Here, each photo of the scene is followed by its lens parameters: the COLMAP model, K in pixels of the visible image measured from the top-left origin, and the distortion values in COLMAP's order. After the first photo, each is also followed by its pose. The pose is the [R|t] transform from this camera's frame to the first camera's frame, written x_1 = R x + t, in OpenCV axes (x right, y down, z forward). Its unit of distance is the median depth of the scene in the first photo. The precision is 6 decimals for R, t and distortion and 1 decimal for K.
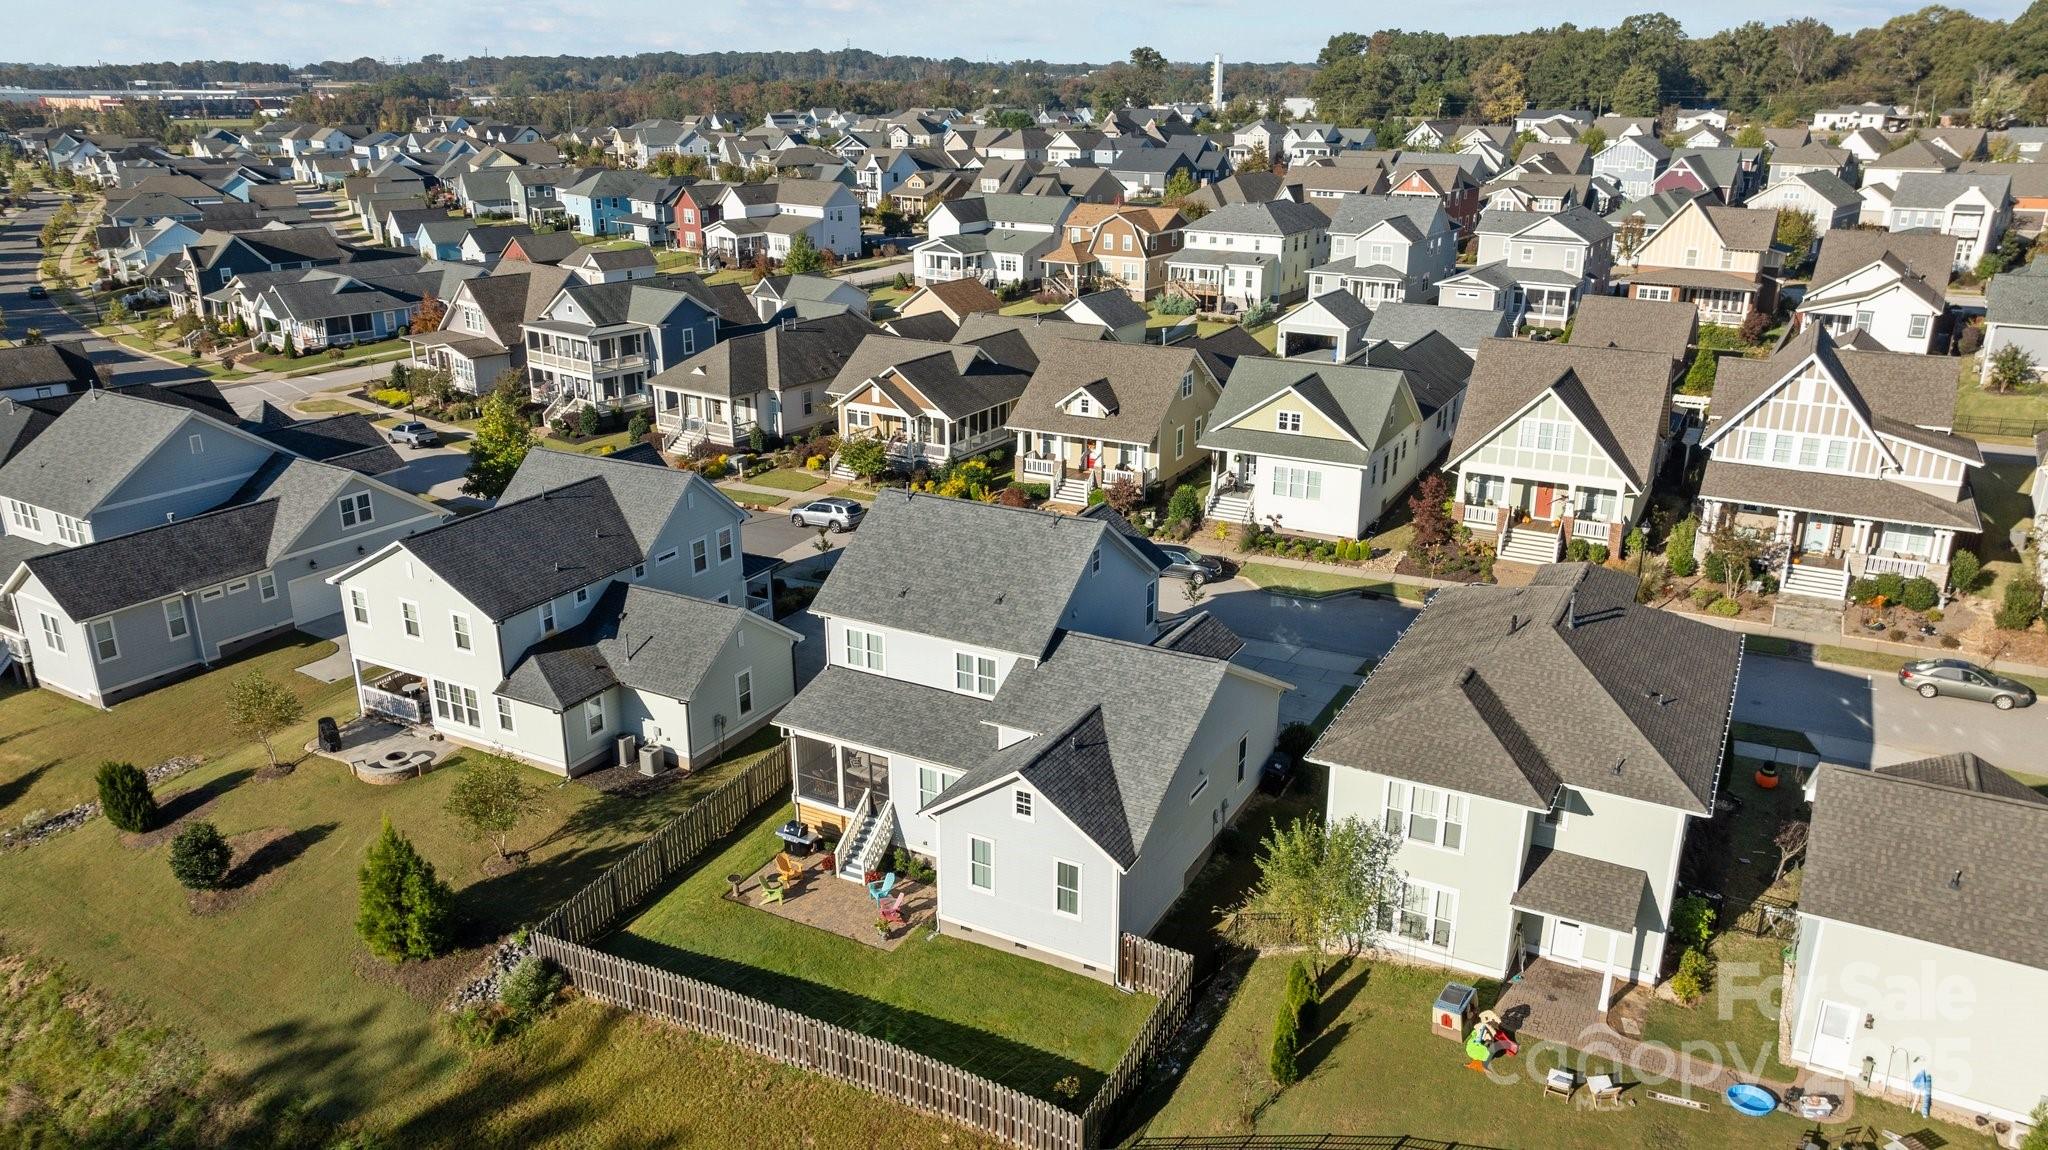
lens RADIAL K [[1452.1, 0, 1021.4], [0, 1452.1, 582.0], [0, 0, 1]] dist [-0.028788, 0.031775]
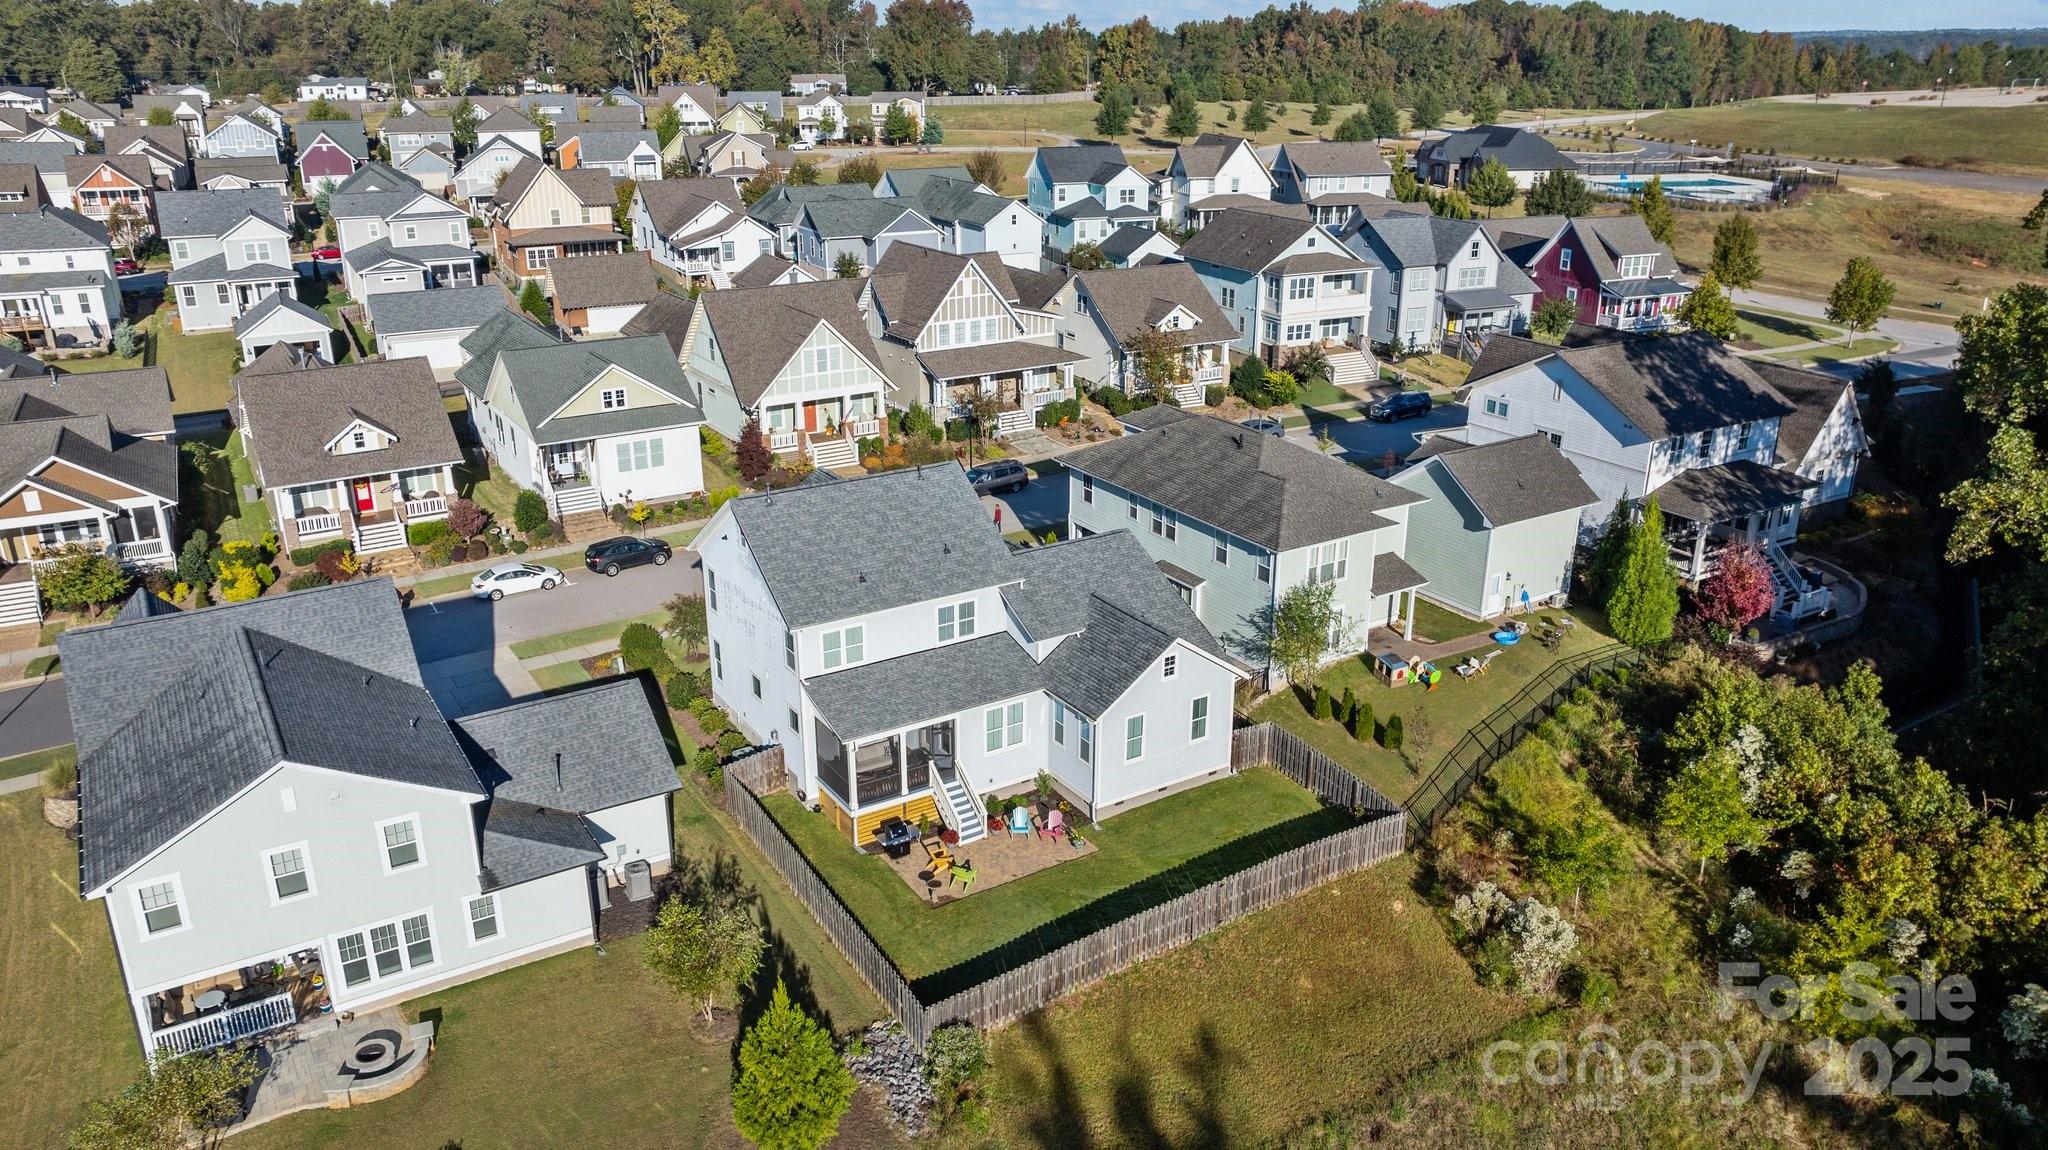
lens RADIAL K [[1452.1, 0, 1026.3], [0, 1452.1, 570.3], [0, 0, 1]] dist [-0.028788, 0.031775]
pose [[0.482851, -0.299474, 0.822904, -0.553088], [0.290347, 0.941301, 0.172196, -0.089207], [-0.826168, 0.155783, 0.541459, 0.231492]]
